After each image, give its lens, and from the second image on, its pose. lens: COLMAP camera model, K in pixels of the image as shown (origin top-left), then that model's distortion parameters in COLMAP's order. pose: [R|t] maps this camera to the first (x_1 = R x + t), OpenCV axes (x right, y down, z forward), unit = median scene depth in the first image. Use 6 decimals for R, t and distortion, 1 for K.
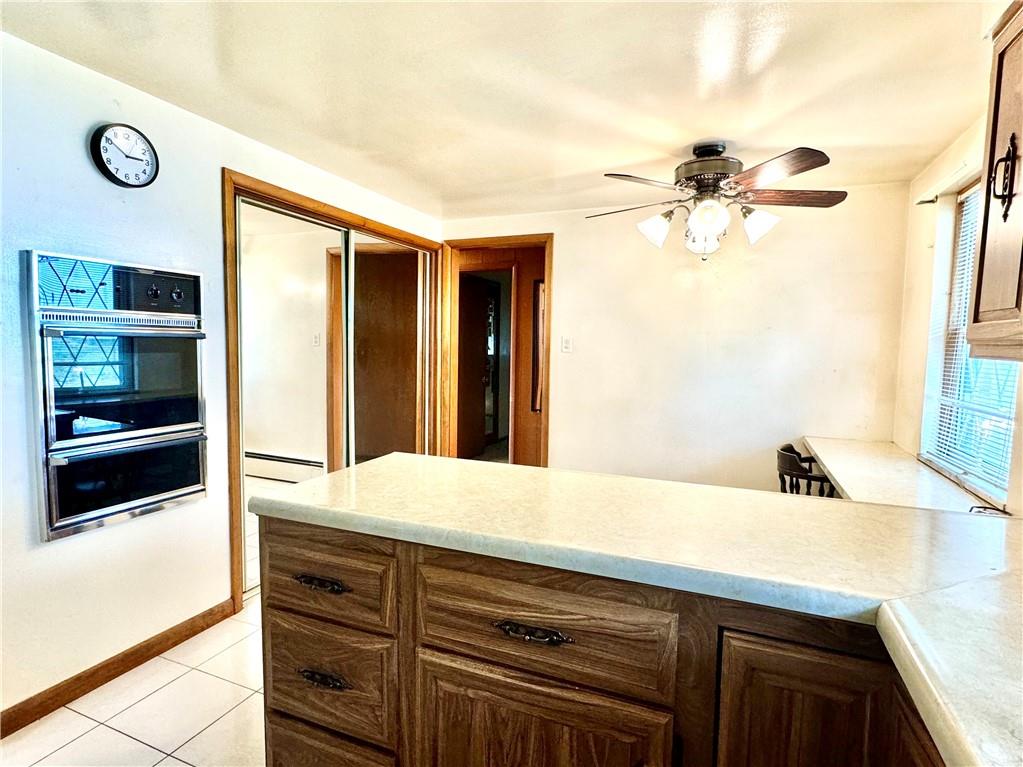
lens RADIAL K [[517.8, 0, 509.1], [0, 517.8, 389.8], [0, 0, 1]] dist [-0.002621, 0.002638]
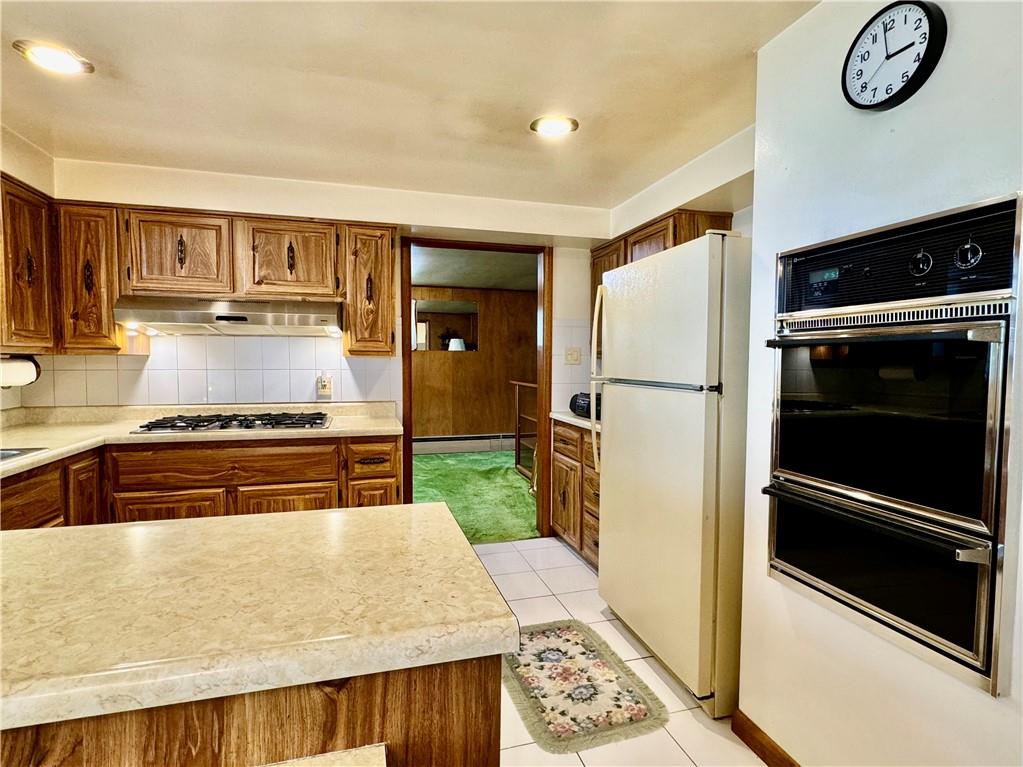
lens RADIAL K [[517.8, 0, 507.8], [0, 517.8, 386.7], [0, 0, 1]] dist [-0.002621, 0.002638]
pose [[-0.781871, 0.014088, -0.623281, 0.022061], [-0.068393, 0.991772, 0.108212, -0.098593], [0.619678, 0.127236, -0.774474, 1.365133]]
